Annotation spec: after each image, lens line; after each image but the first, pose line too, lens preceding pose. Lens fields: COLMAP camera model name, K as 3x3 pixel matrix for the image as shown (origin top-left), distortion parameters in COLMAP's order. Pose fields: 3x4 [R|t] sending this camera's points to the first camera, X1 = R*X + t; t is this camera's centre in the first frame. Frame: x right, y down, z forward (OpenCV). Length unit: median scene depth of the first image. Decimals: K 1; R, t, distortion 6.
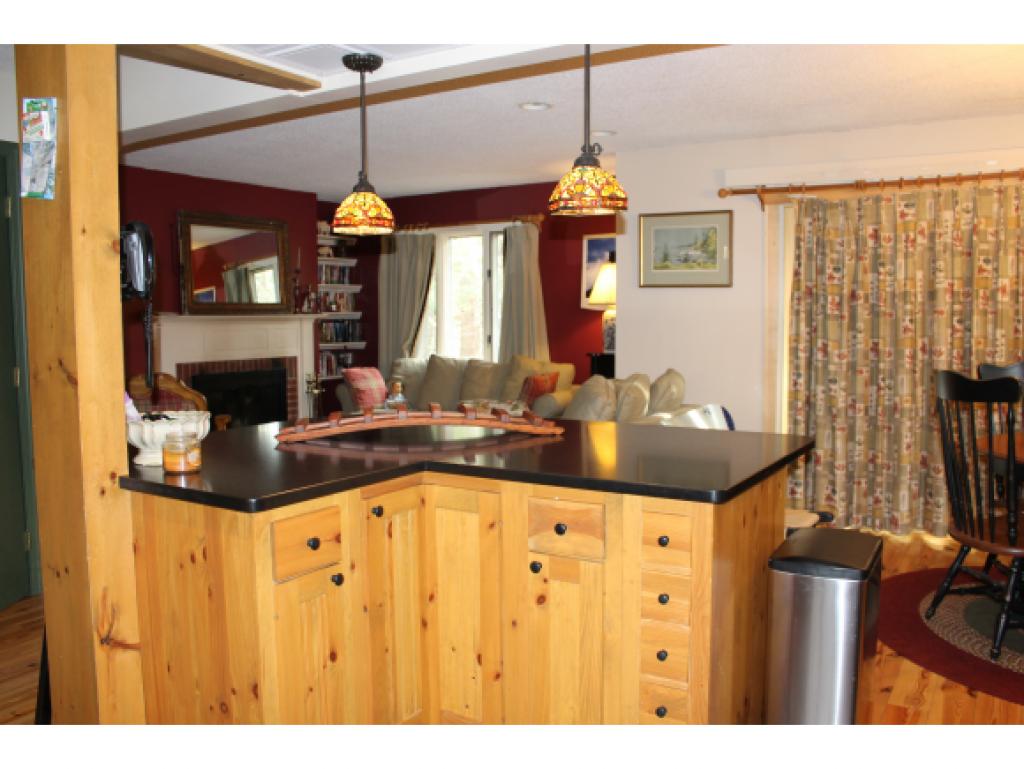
lens RADIAL K [[870.6, 0, 510.8], [0, 870.6, 382.7], [0, 0, 1]] dist [-0.116479, 0.014290]
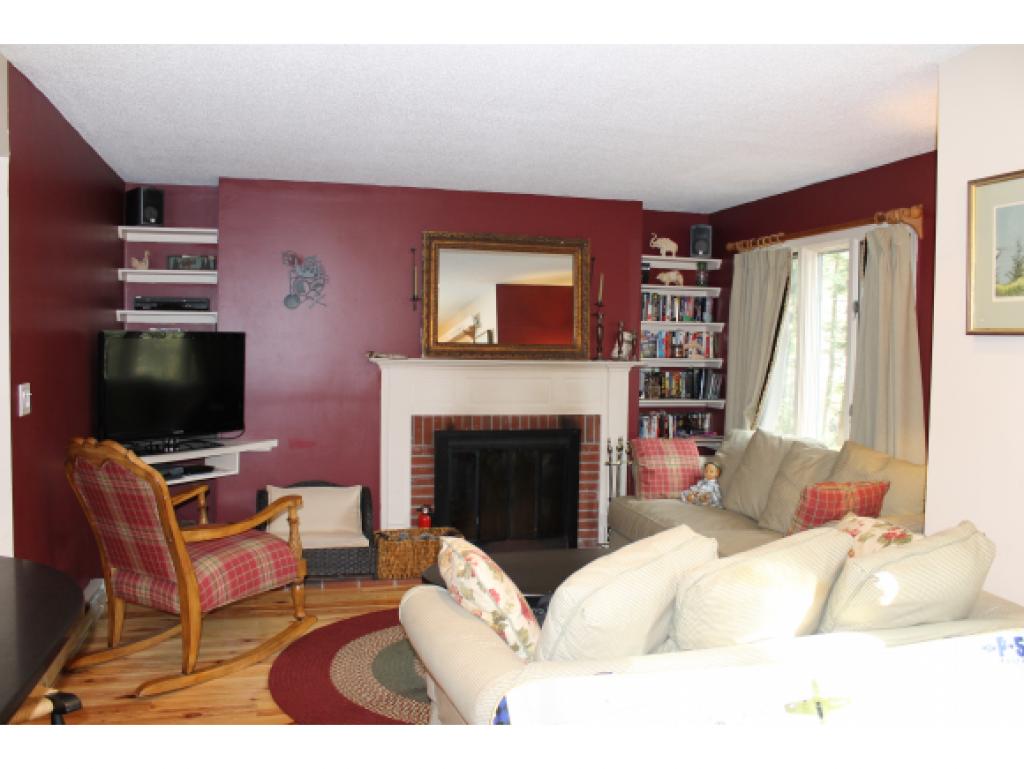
lens RADIAL K [[870.6, 0, 513.0], [0, 870.6, 387.9], [0, 0, 1]] dist [-0.116479, 0.014290]
pose [[0.754657, 0.052182, -0.654041, 0.194739], [-0.073454, 0.997285, -0.005187, -0.044166], [0.651995, 0.051957, 0.756441, 0.360631]]
